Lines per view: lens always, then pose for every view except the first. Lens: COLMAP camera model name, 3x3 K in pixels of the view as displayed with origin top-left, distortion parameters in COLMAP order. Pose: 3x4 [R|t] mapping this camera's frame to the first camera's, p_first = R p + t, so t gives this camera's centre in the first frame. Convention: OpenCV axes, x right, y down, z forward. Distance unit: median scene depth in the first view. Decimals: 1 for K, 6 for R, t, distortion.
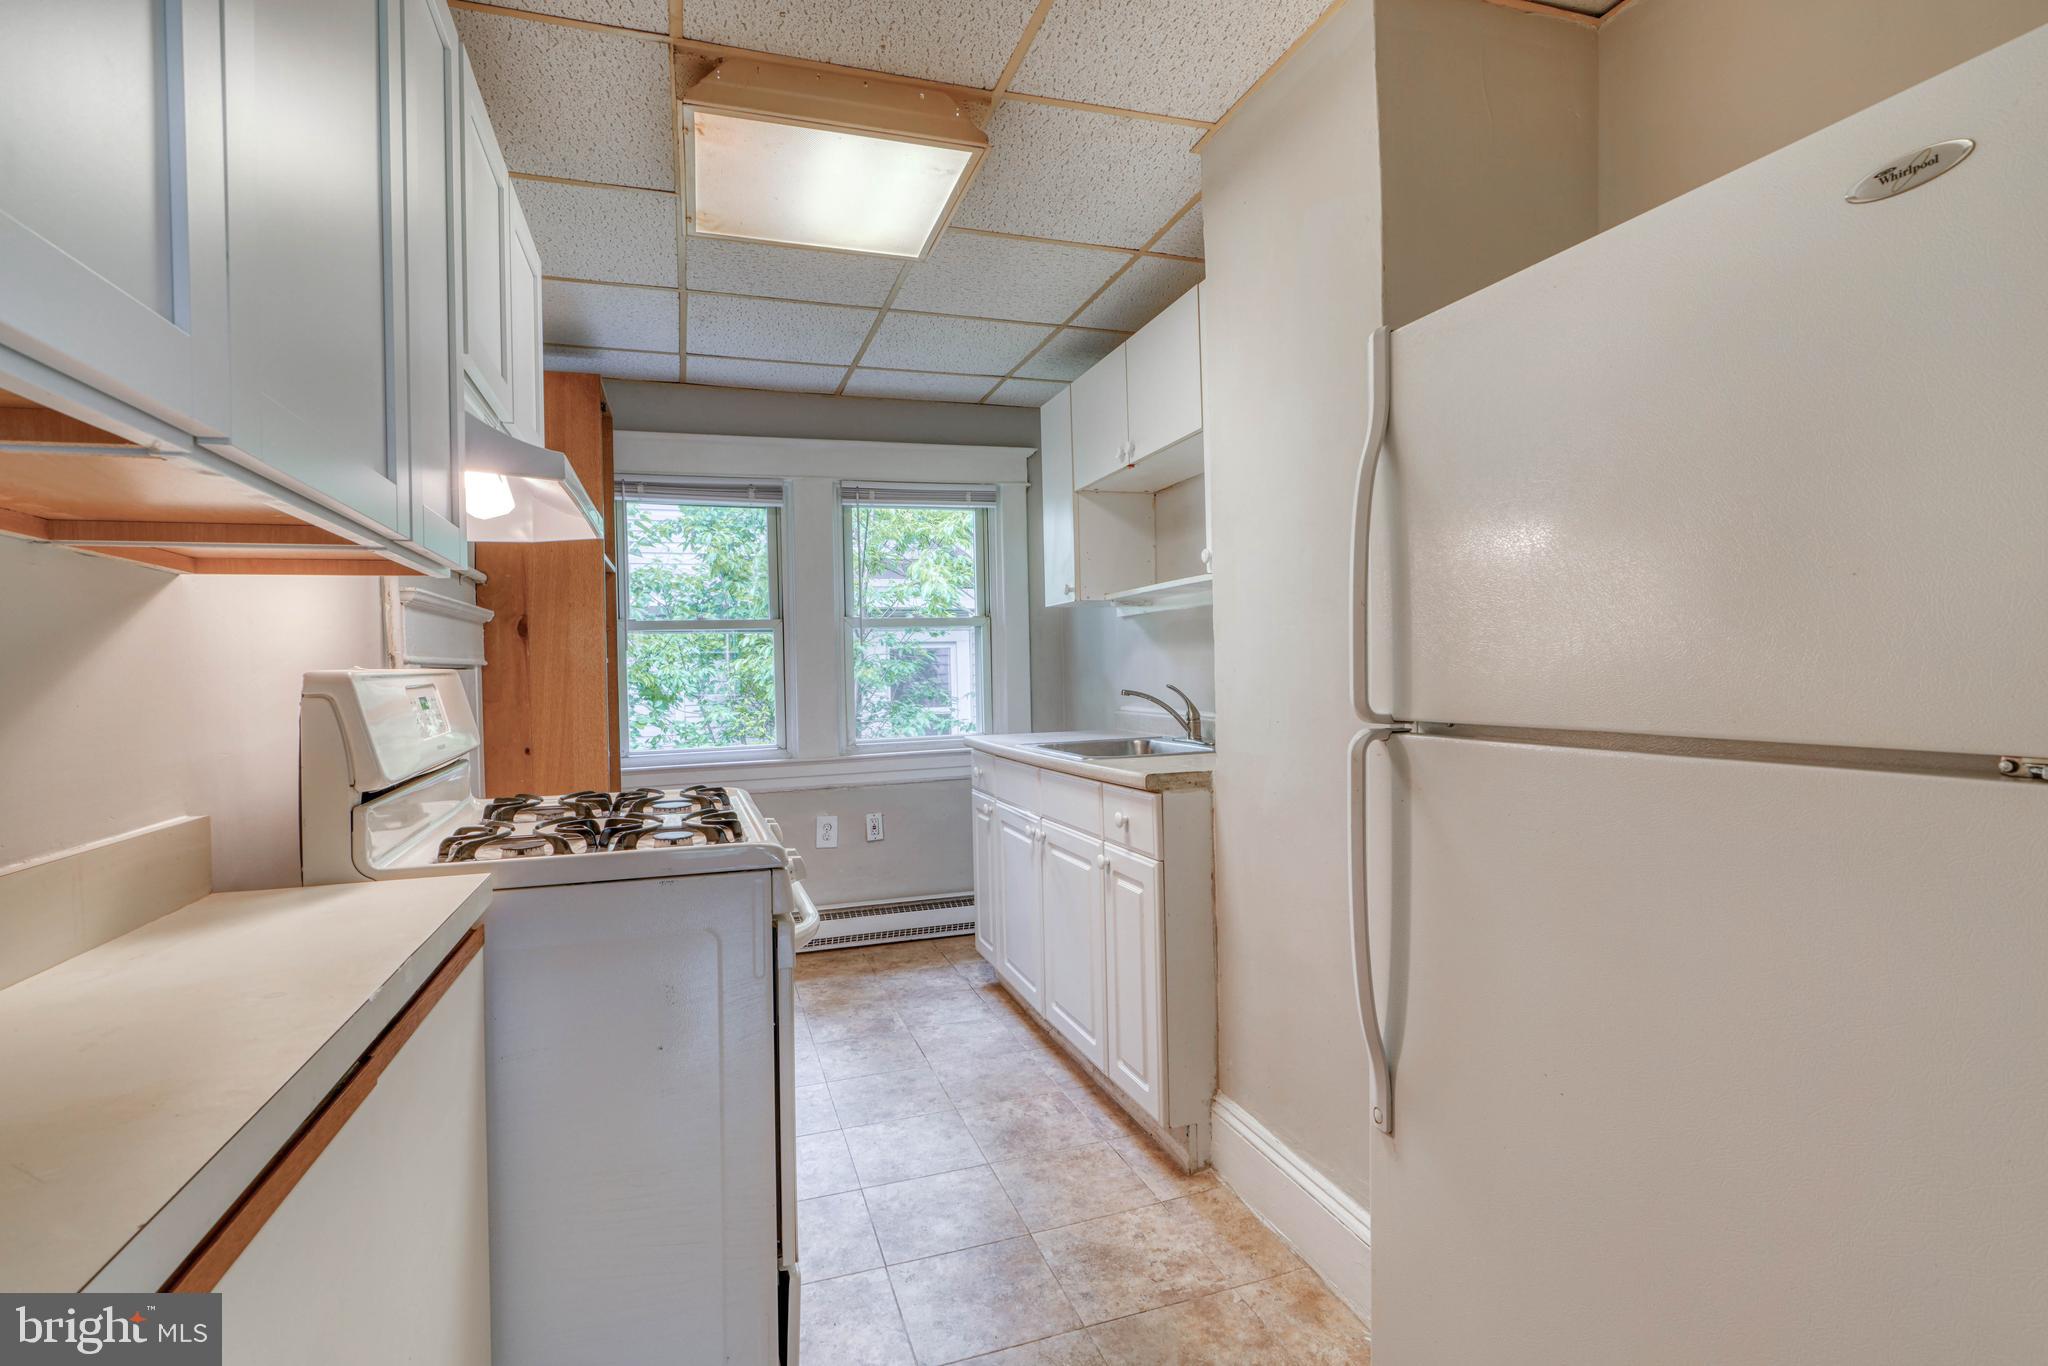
lens RADIAL K [[941.0, 0, 1010.5], [0, 941.0, 694.1], [0, 0, 1]] dist [-0.001221, 0.000831]
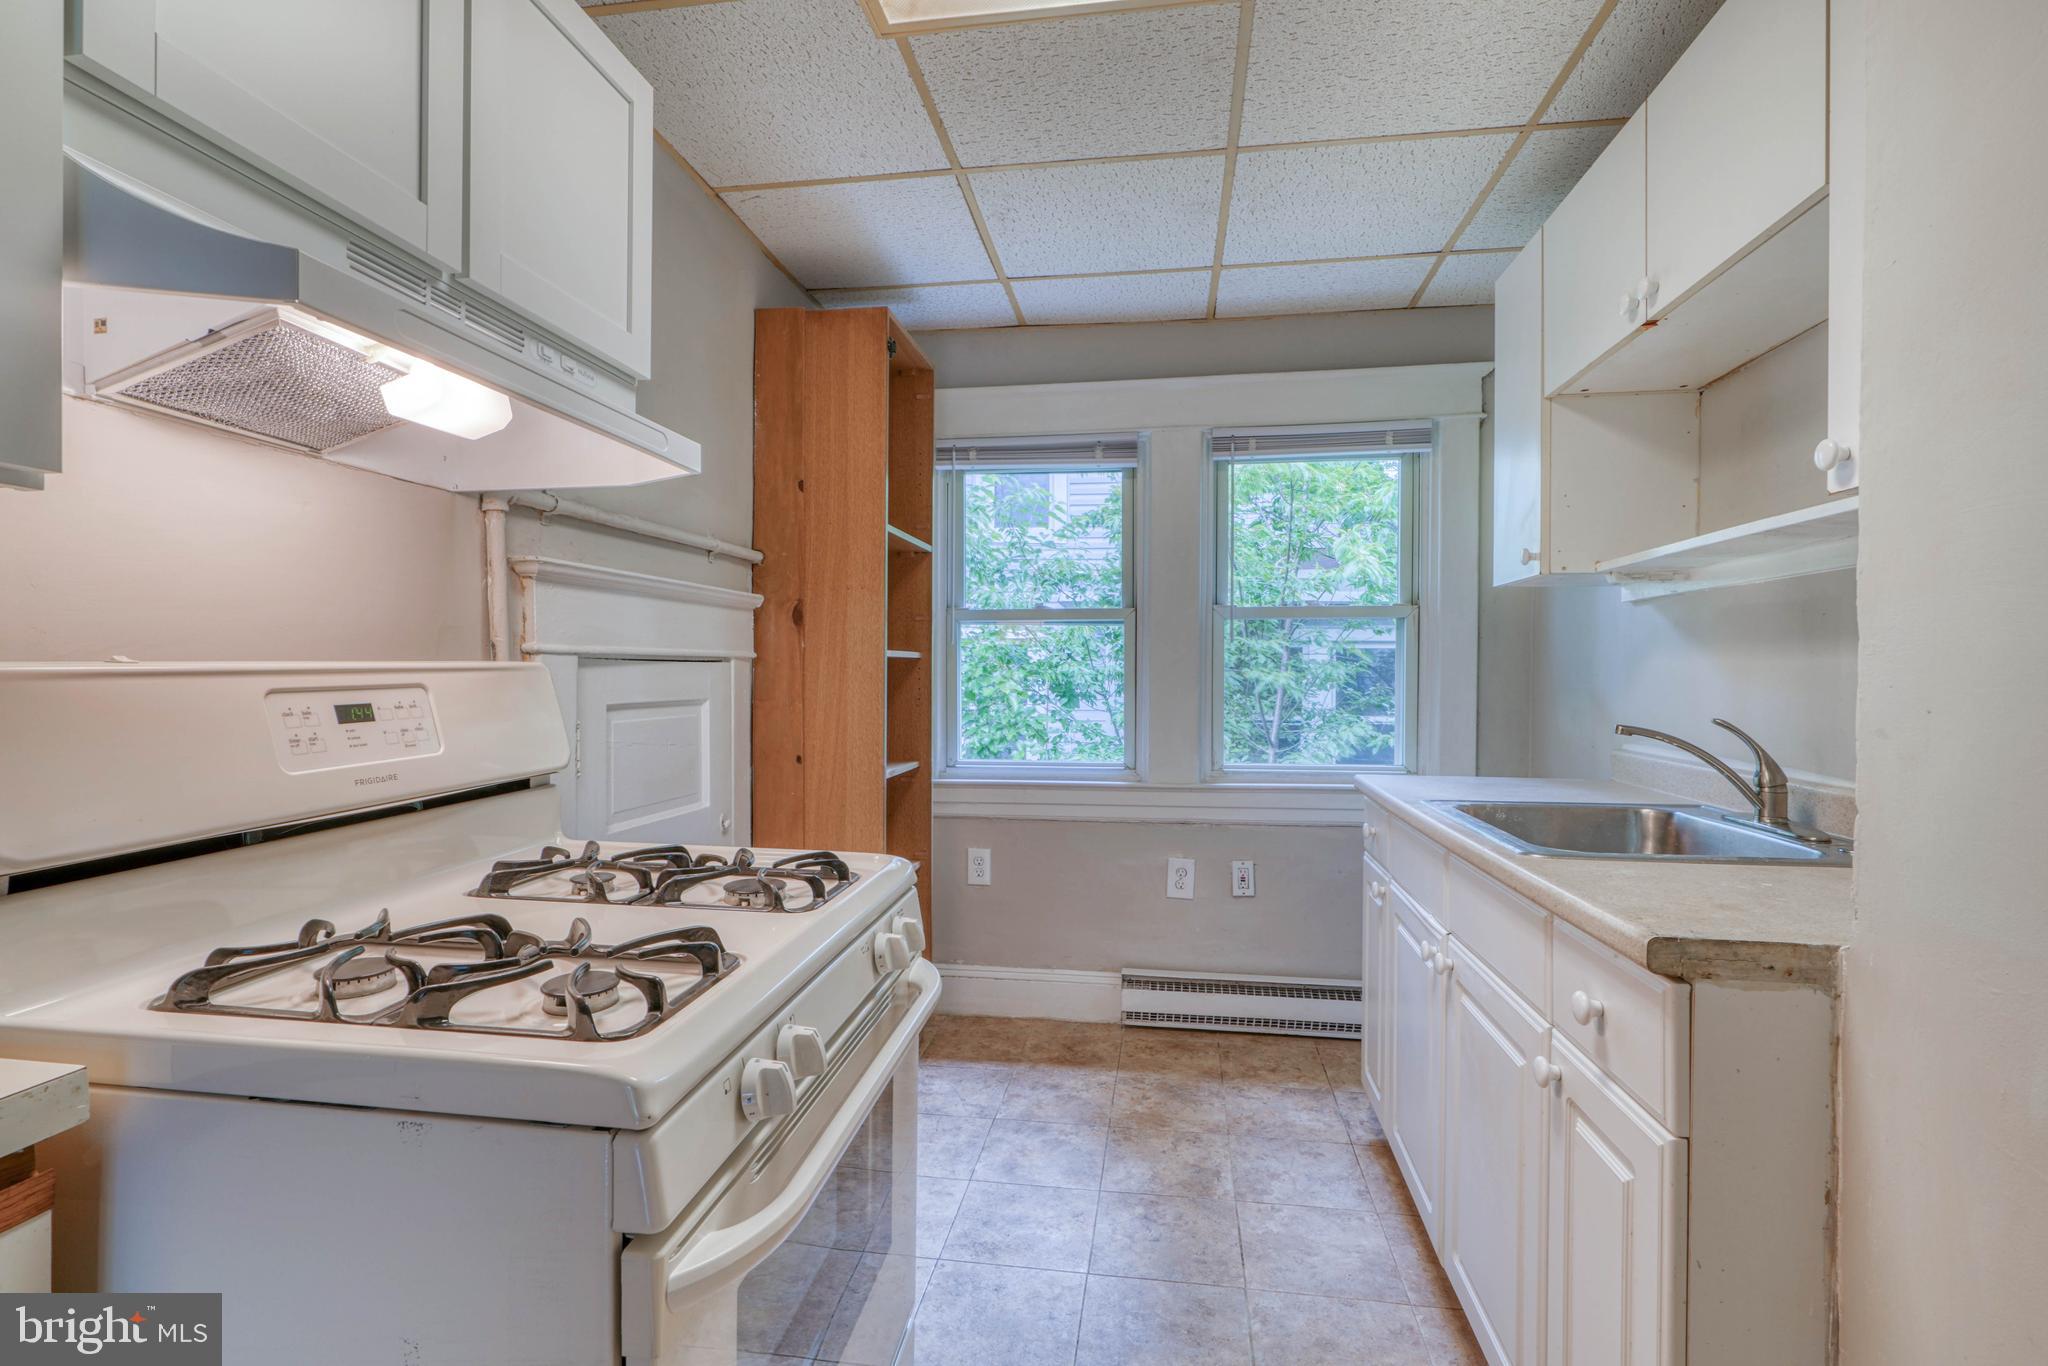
lens RADIAL K [[945.8, 0, 1024.7], [0, 945.8, 687.0], [0, 0, 1]] dist [-0.012128, 0.005128]
pose [[0.892732, 0.034463, -0.449269, 0.049346], [-0.037109, 0.999307, 0.002917, -0.014024], [0.449058, 0.014068, 0.893392, 0.304607]]
